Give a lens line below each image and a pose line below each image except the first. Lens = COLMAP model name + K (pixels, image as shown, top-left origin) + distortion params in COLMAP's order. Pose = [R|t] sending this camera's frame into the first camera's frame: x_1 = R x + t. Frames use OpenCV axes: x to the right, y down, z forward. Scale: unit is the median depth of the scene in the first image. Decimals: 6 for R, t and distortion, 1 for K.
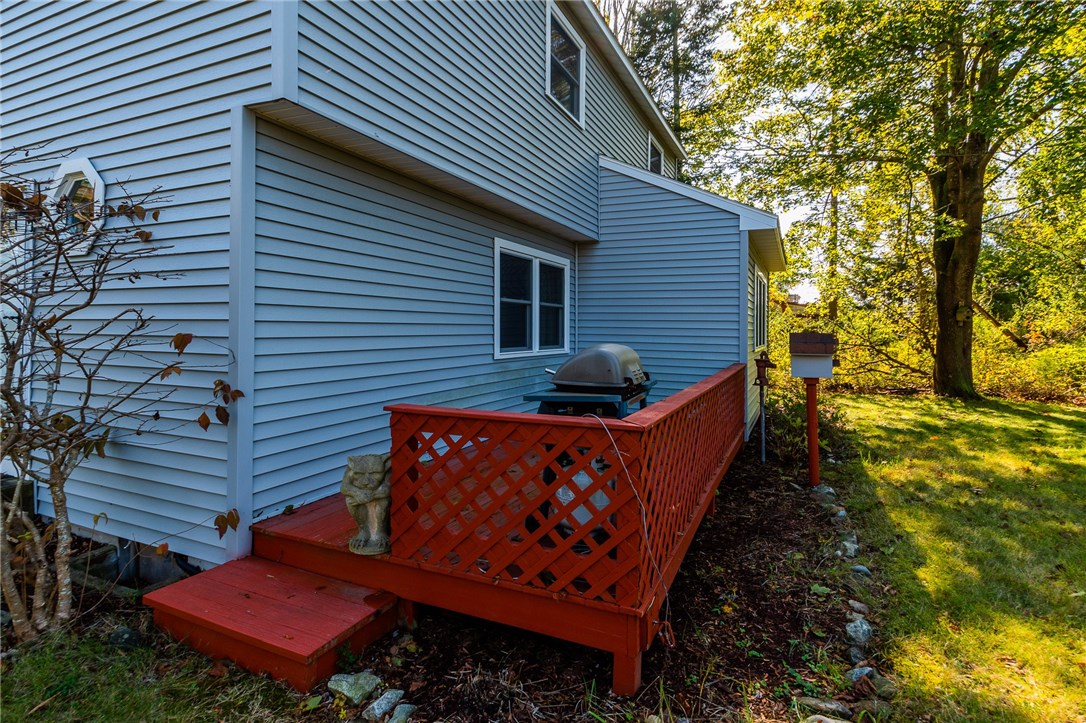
lens RADIAL K [[526.5, 0, 548.3], [0, 526.5, 328.5], [0, 0, 1]] dist [0.002103, -0.001188]
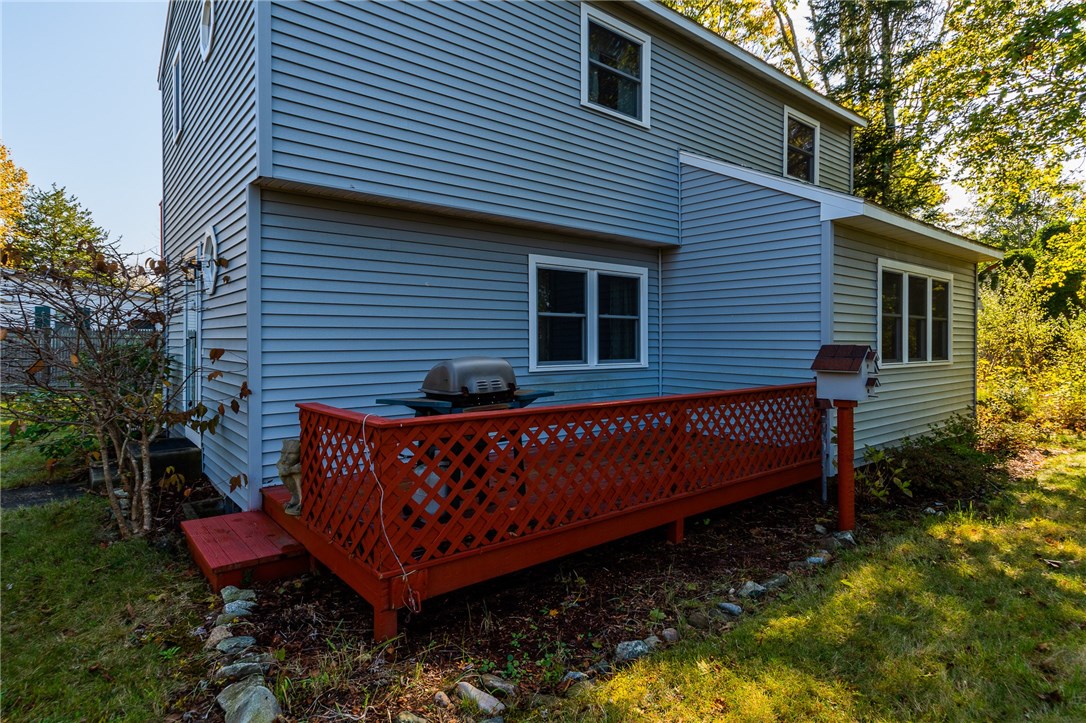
lens RADIAL K [[571.9, 0, 524.9], [0, 571.9, 341.6], [0, 0, 1]] dist [0.002622, 0.000916]
pose [[0.900889, -0.004675, -0.434024, 0.380059], [0.006030, 0.999980, 0.001745, -0.003027], [0.434008, -0.004189, 0.900899, -0.021280]]
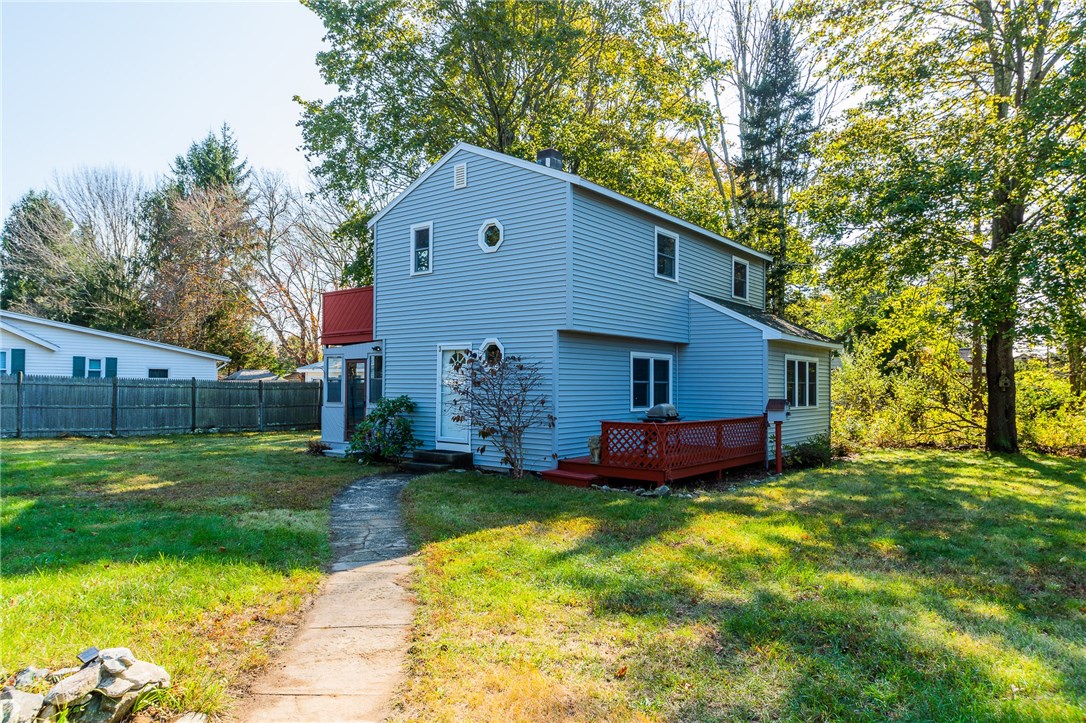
lens RADIAL K [[703.9, 0, 544.9], [0, 703.9, 363.5], [0, 0, 1]] dist [-0.005111, -0.000182]
pose [[0.981973, -0.004528, -0.188970, 0.088059], [-0.001145, 0.999552, -0.029902, -0.044789], [0.189020, 0.029580, 0.981528, -1.746630]]
